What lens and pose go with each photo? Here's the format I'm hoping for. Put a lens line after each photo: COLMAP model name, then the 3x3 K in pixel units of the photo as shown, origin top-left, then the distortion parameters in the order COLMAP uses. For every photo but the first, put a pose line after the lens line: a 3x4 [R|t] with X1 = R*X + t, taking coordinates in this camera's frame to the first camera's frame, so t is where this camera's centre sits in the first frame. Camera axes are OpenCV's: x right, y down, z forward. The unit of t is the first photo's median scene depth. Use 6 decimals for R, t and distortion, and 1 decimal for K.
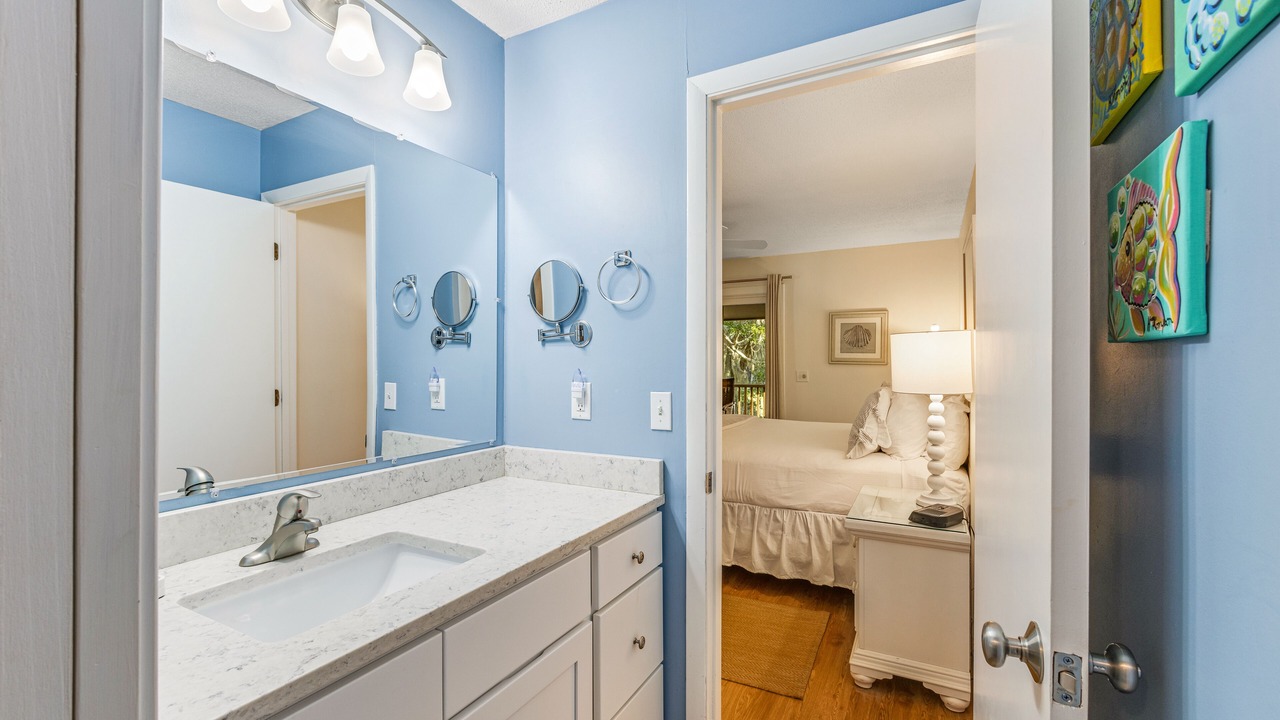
lens RADIAL K [[554.2, 0, 654.8], [0, 554.2, 360.8], [0, 0, 1]] dist [-0.000237, 0.000040]
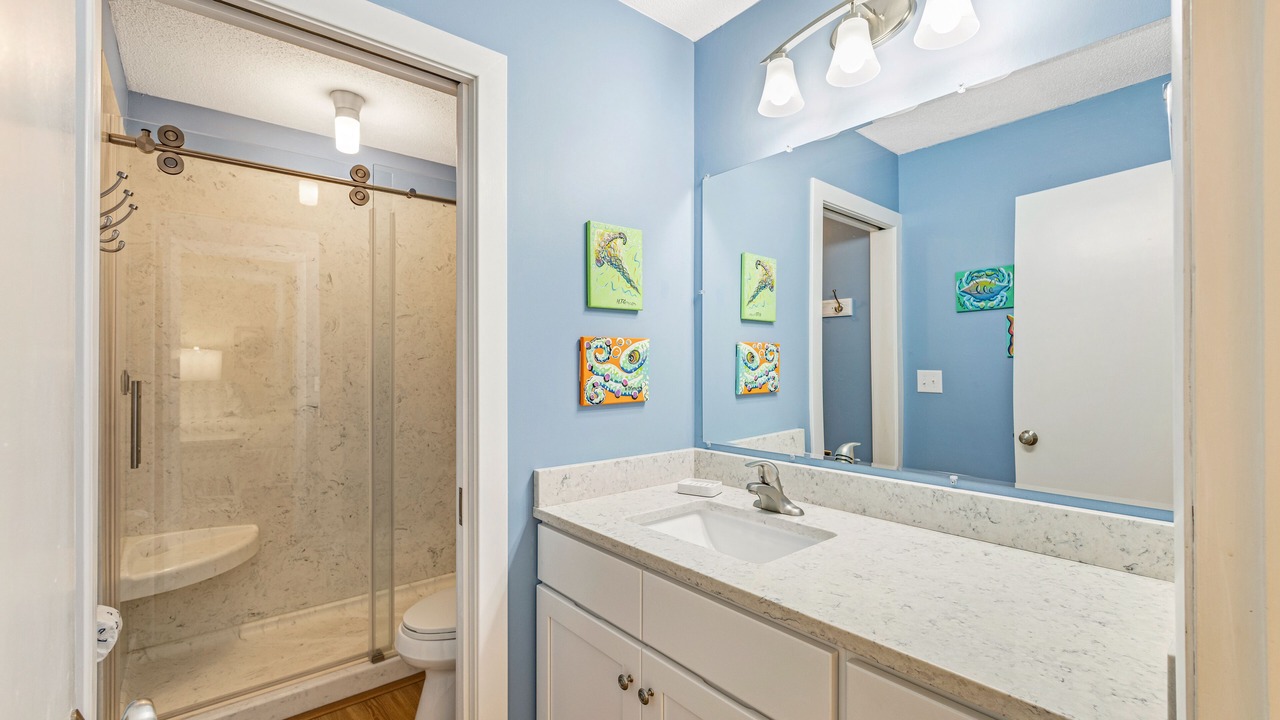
lens RADIAL K [[554.2, 0, 654.8], [0, 554.2, 360.8], [0, 0, 1]] dist [-0.000237, 0.000040]
pose [[-0.389780, -0.005057, -0.920894, 0.635923], [0.005455, 0.999955, -0.007800, 0.002122], [0.920892, -0.008064, -0.389735, 1.200209]]
